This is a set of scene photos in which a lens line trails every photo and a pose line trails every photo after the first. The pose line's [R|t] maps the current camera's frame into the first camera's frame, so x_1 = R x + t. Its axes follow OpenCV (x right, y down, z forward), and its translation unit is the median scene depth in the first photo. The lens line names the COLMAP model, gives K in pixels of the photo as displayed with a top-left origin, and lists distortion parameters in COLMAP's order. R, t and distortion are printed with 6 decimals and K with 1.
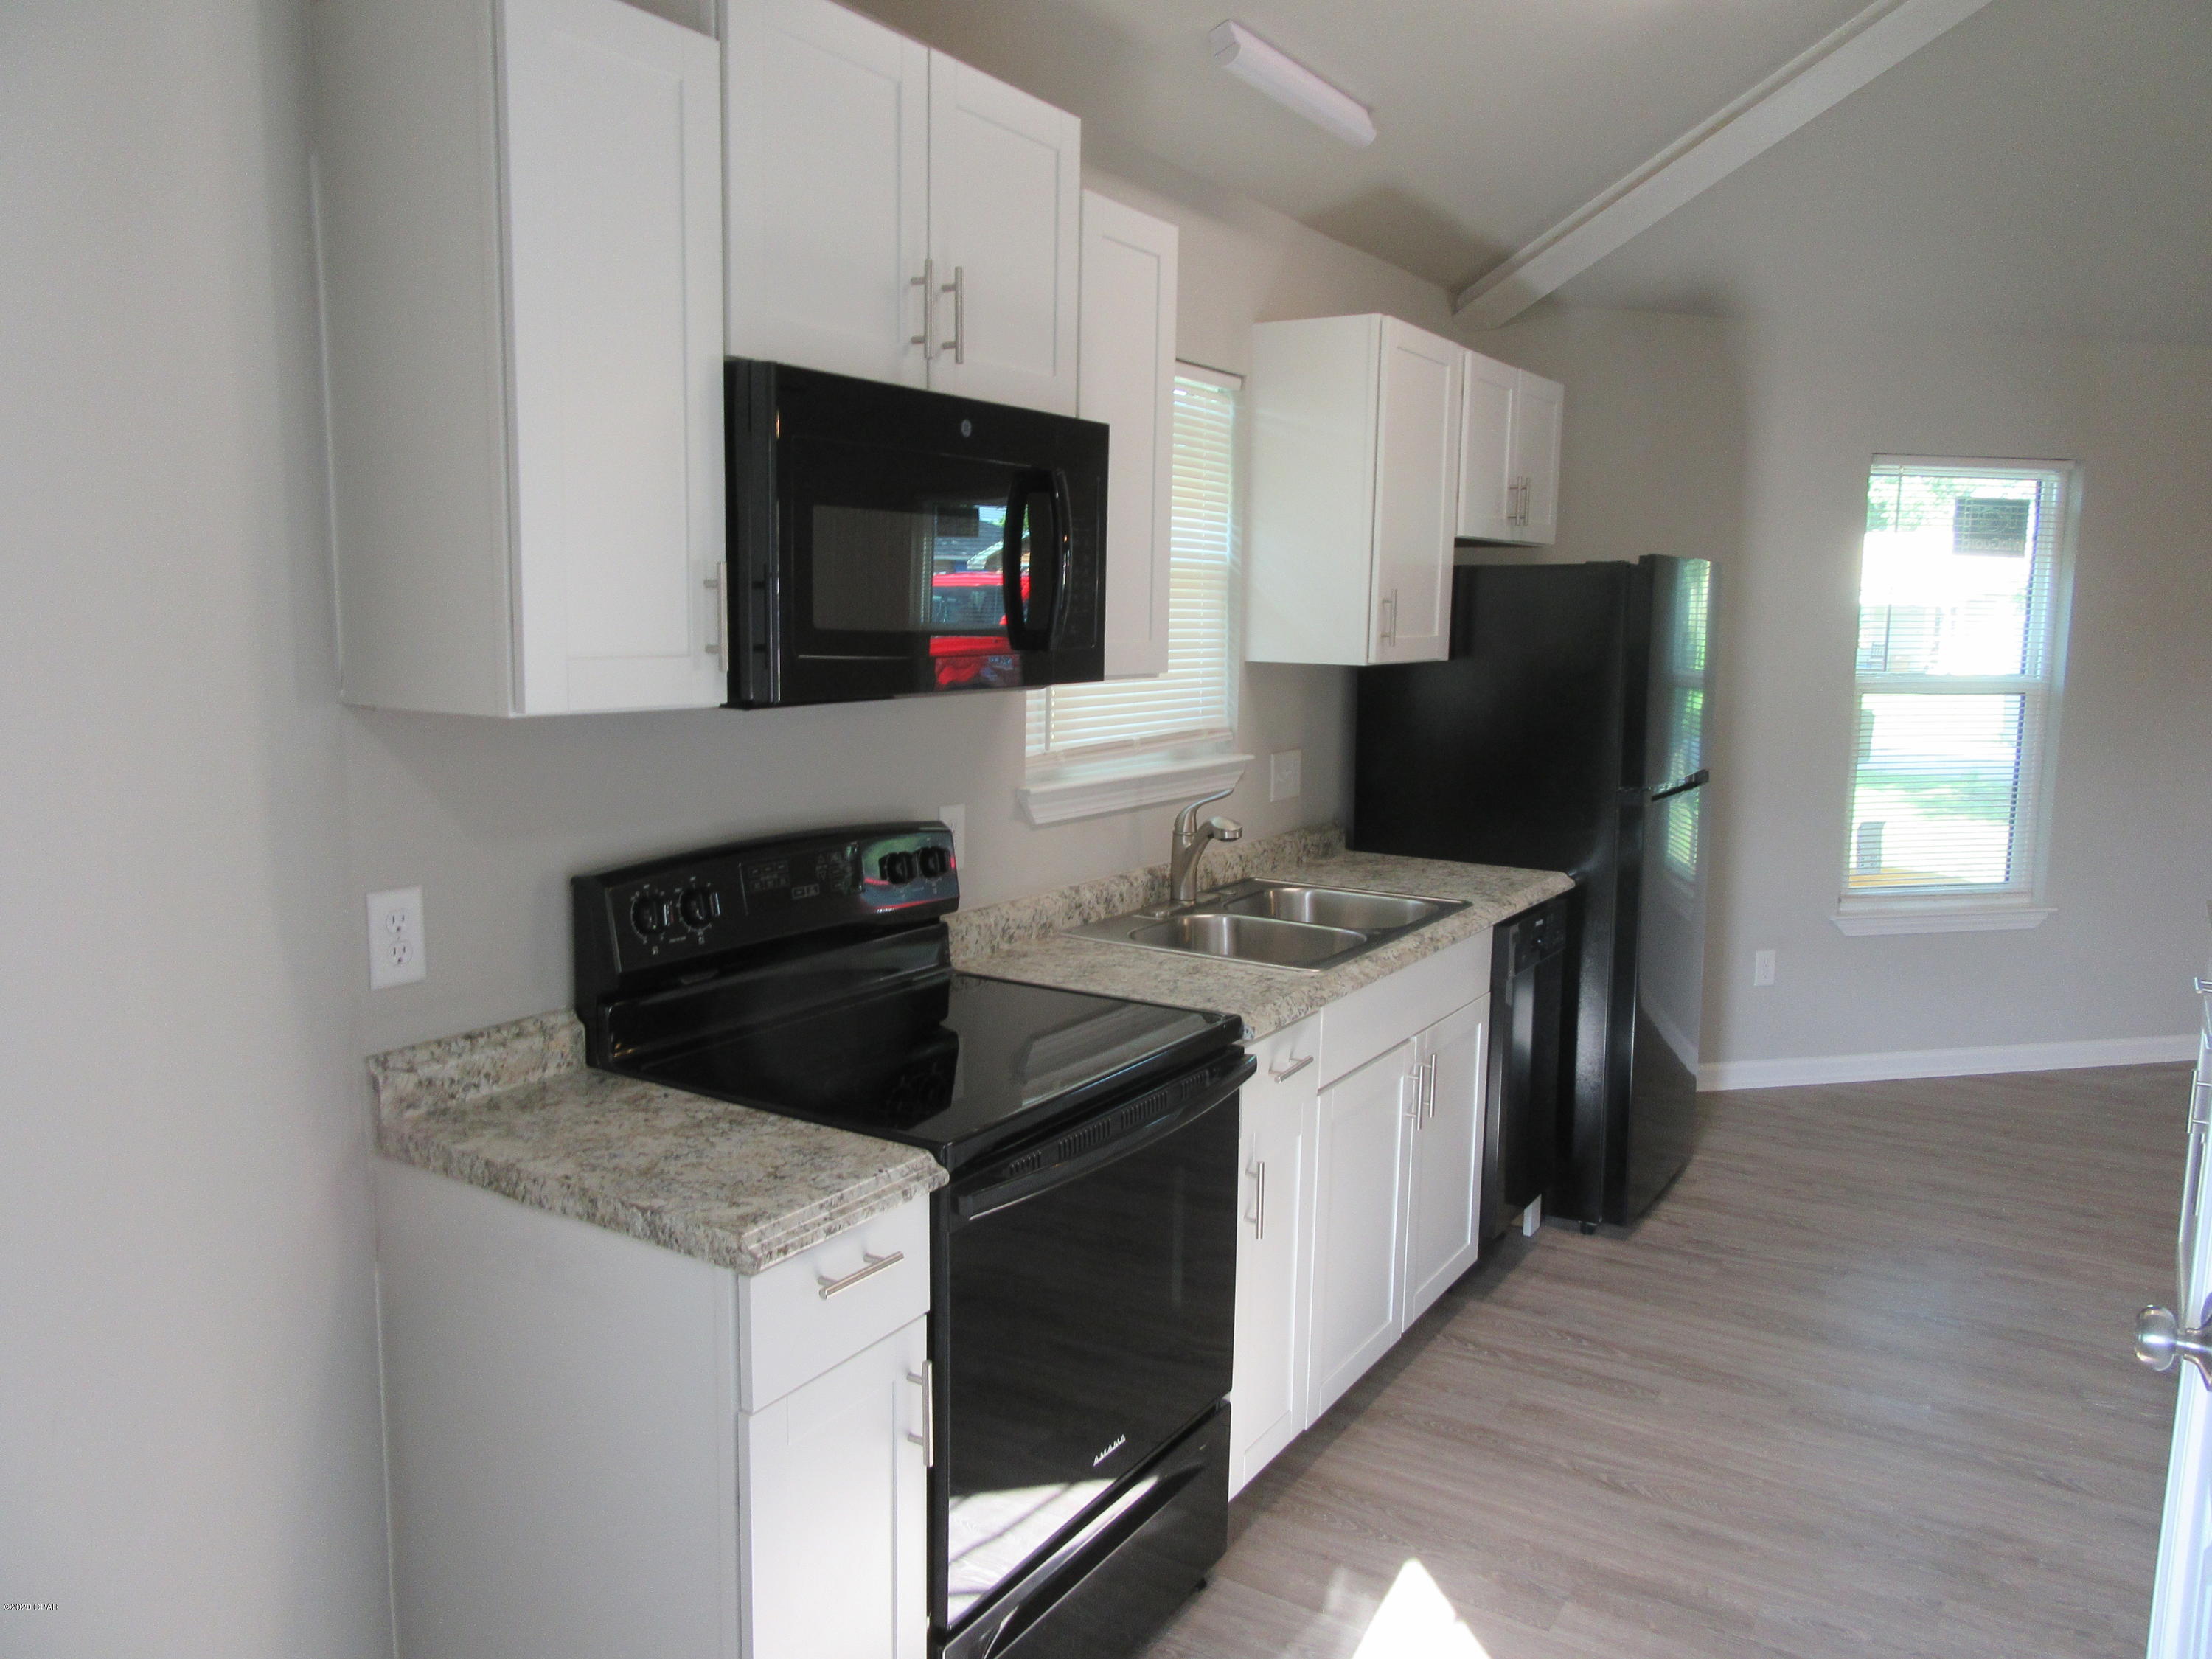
lens RADIAL K [[1645.5, 0, 1106.0], [0, 1645.5, 829.5], [0, 0, 1]] dist [0.008811, 0.001126]
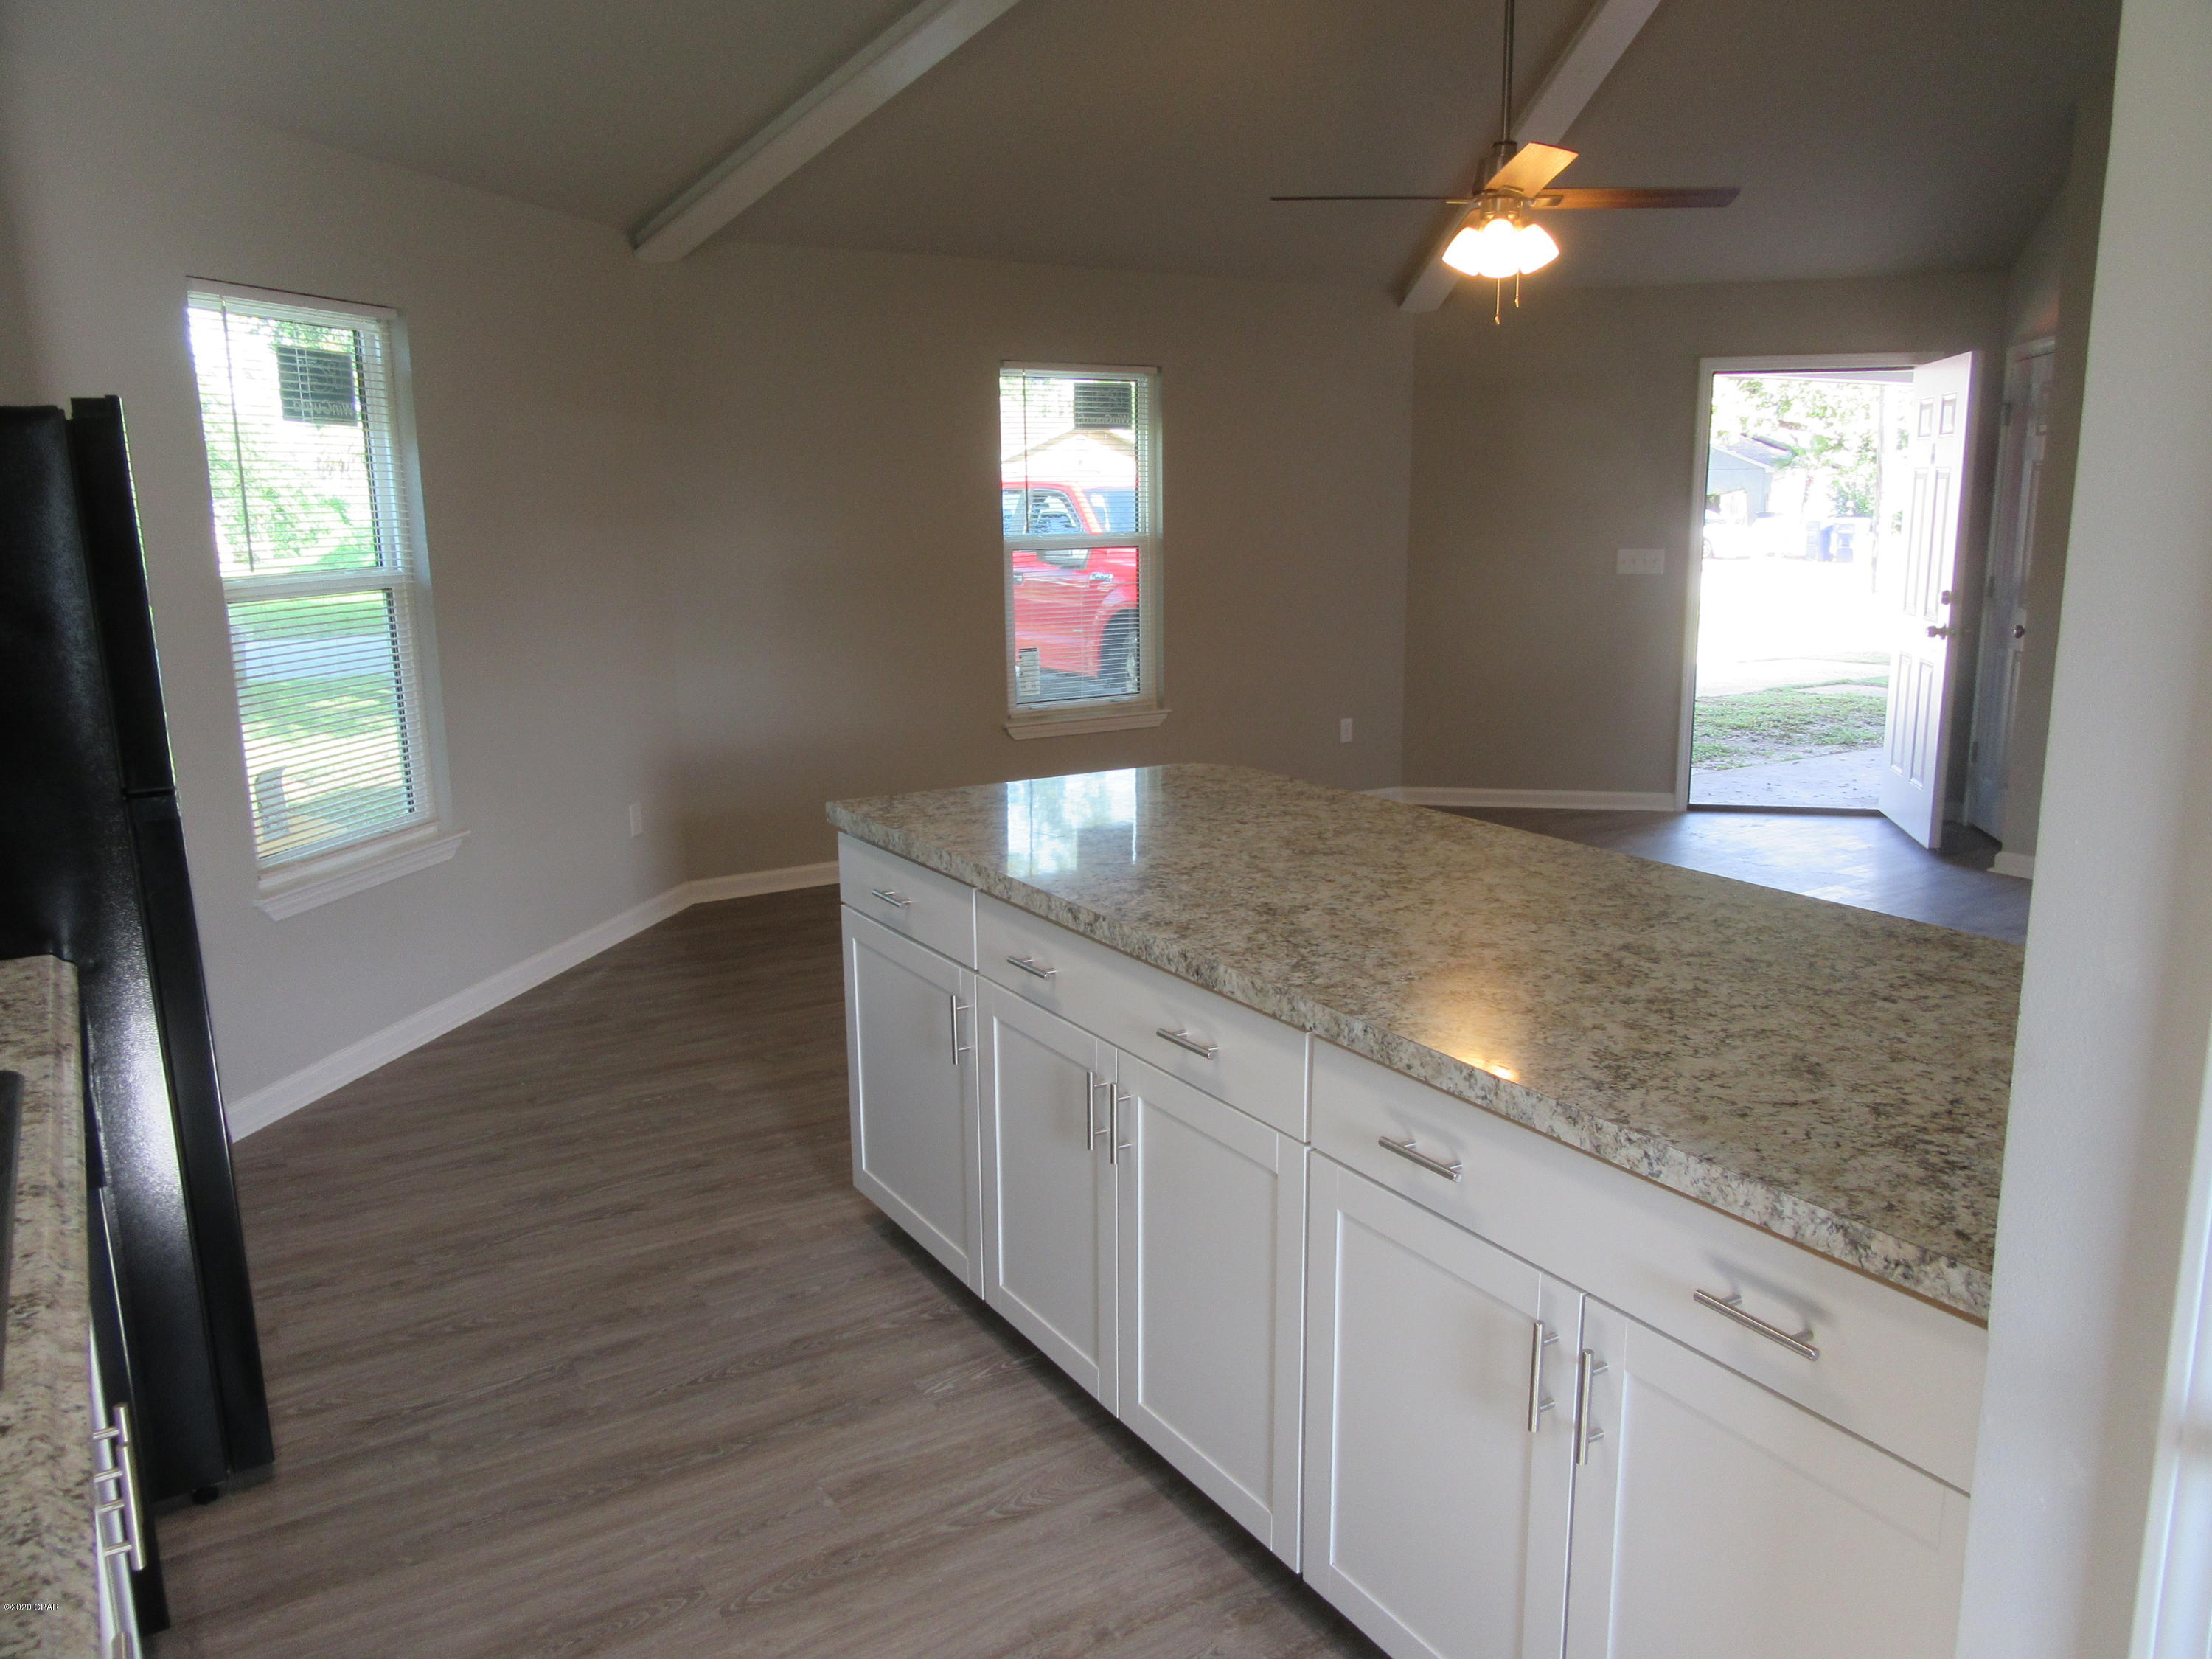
lens RADIAL K [[1645.5, 0, 1106.0], [0, 1645.5, 829.5], [0, 0, 1]] dist [0.008811, 0.001126]
pose [[0.437030, -0.199061, 0.877143, -0.054626], [0.134462, 0.978703, 0.155115, -0.051775], [-0.889339, 0.050153, 0.454489, 0.353659]]
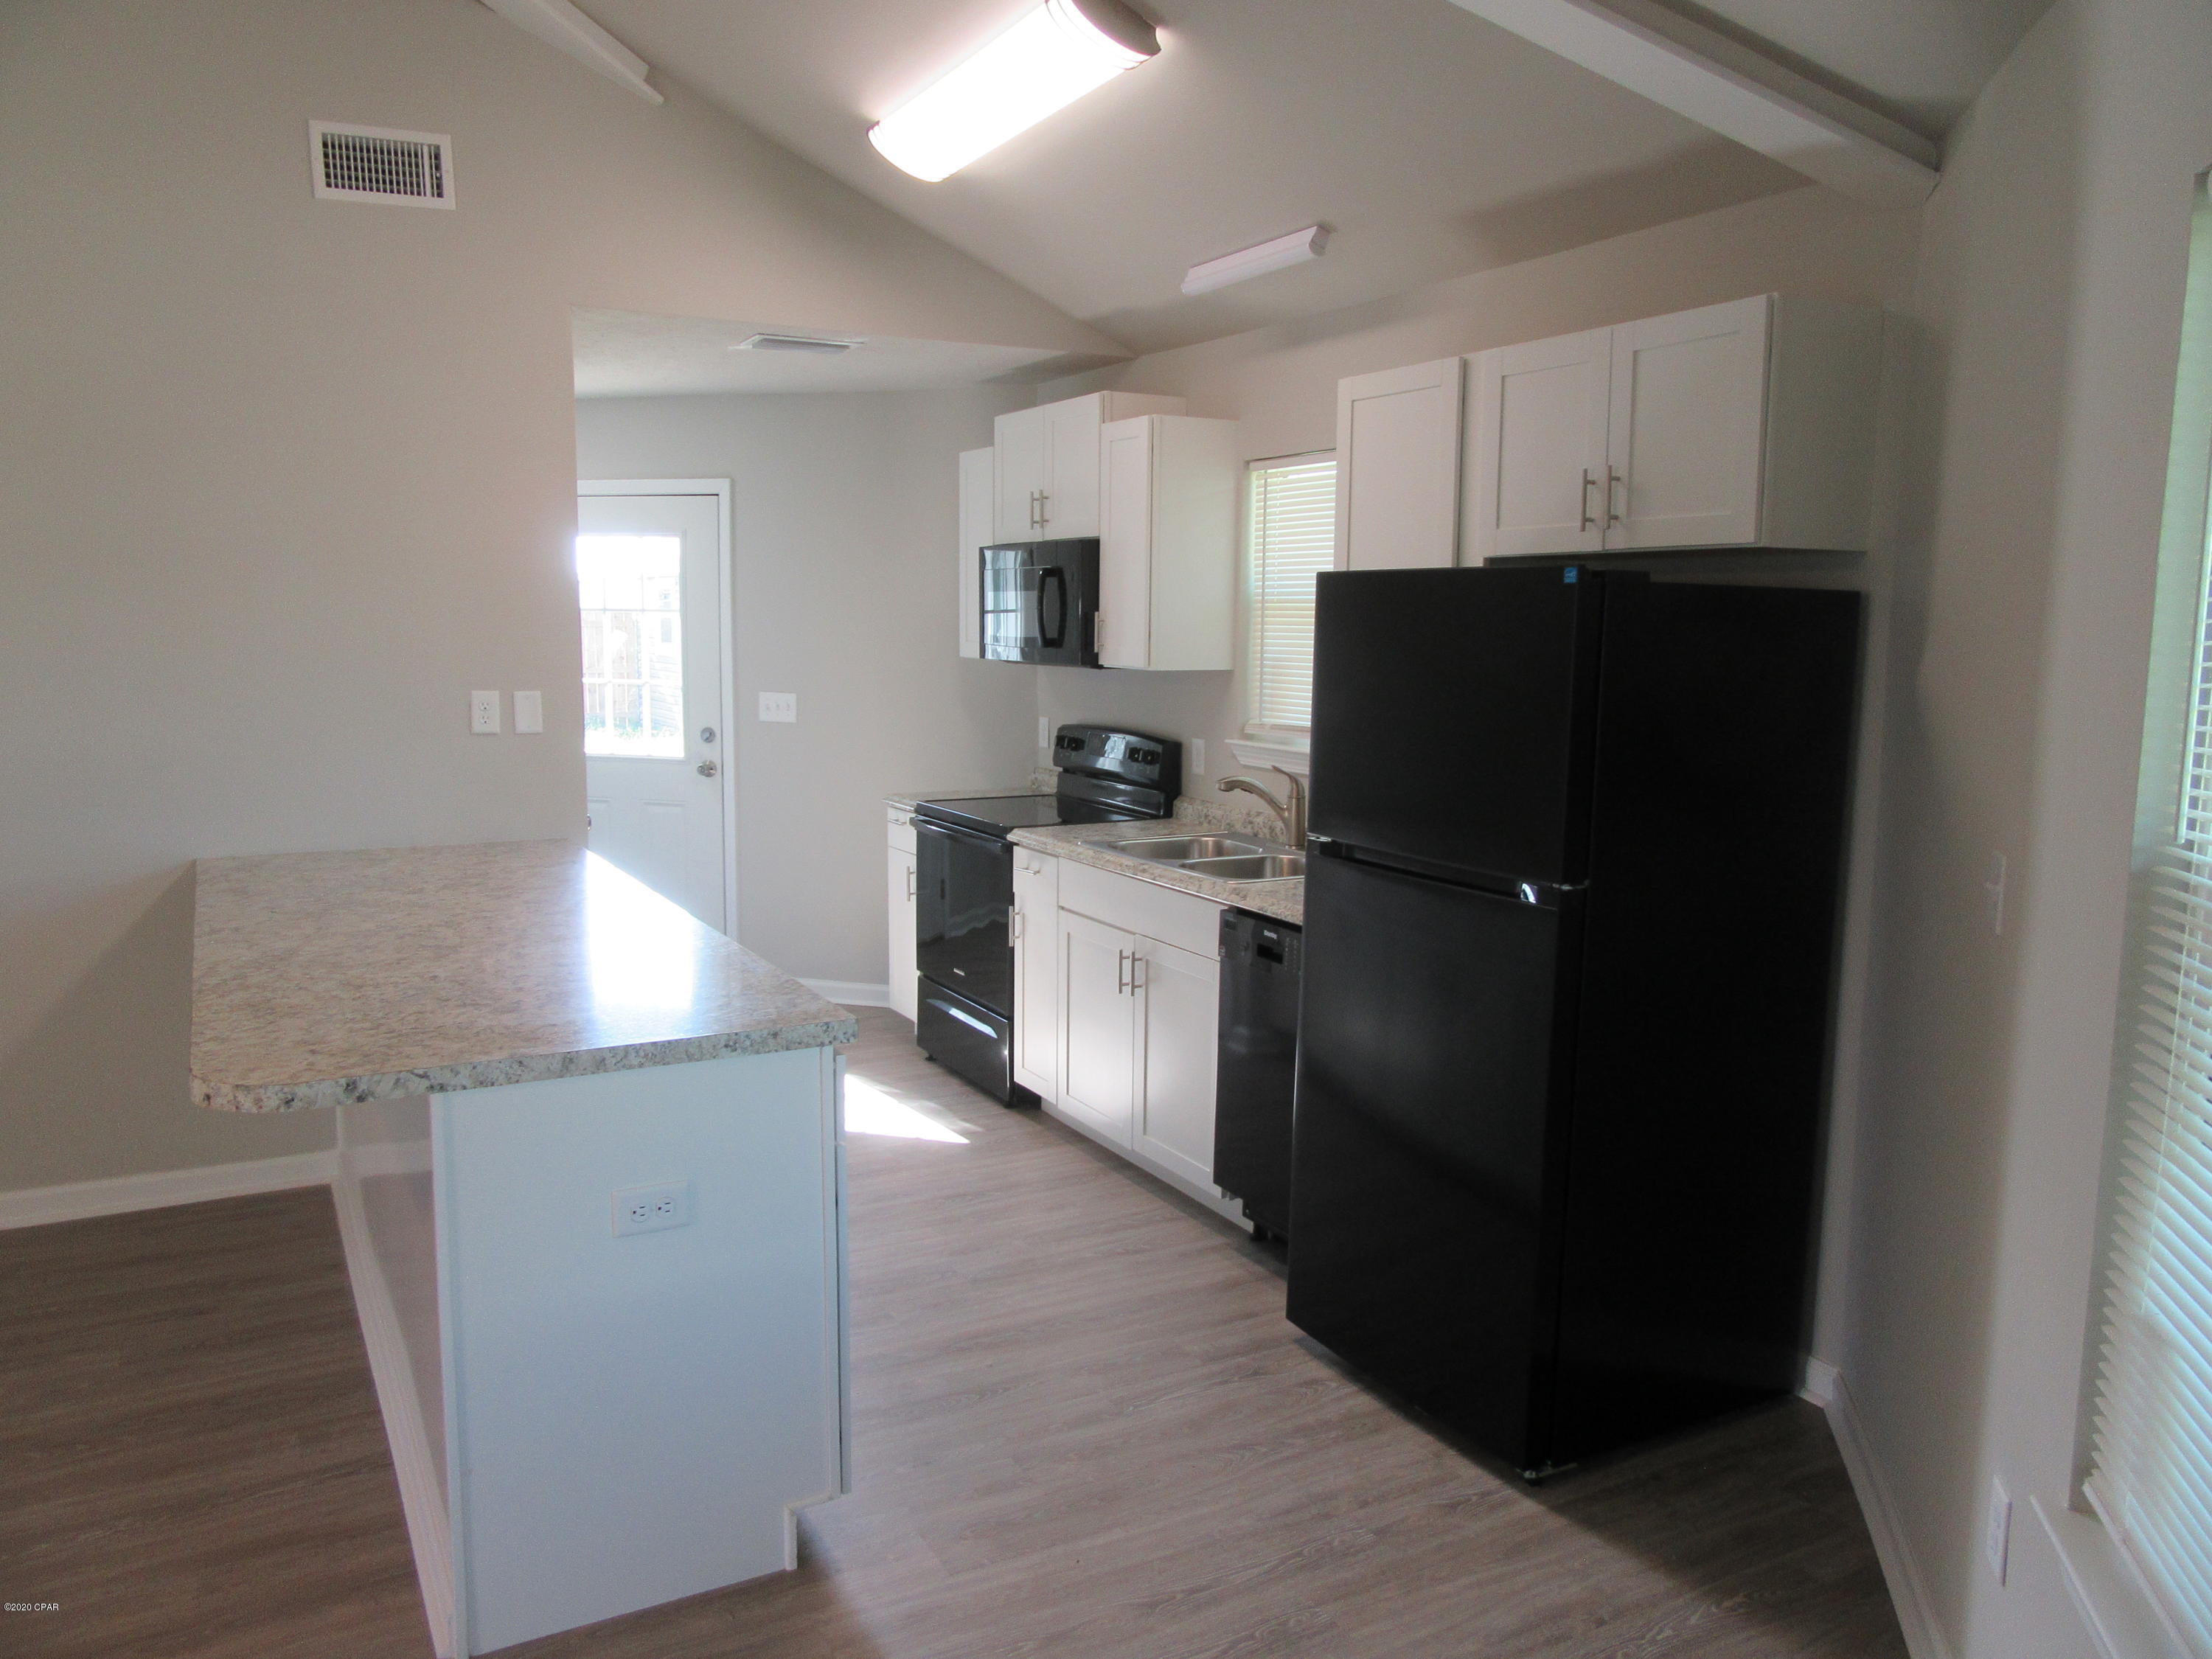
lens RADIAL K [[1645.5, 0, 1106.0], [0, 1645.5, 829.5], [0, 0, 1]] dist [0.008811, 0.001126]
pose [[-0.490099, 0.094152, -0.866567, 1.035513], [-0.133878, 0.974223, 0.181566, -0.156742], [0.861324, 0.204999, -0.464861, 1.185835]]
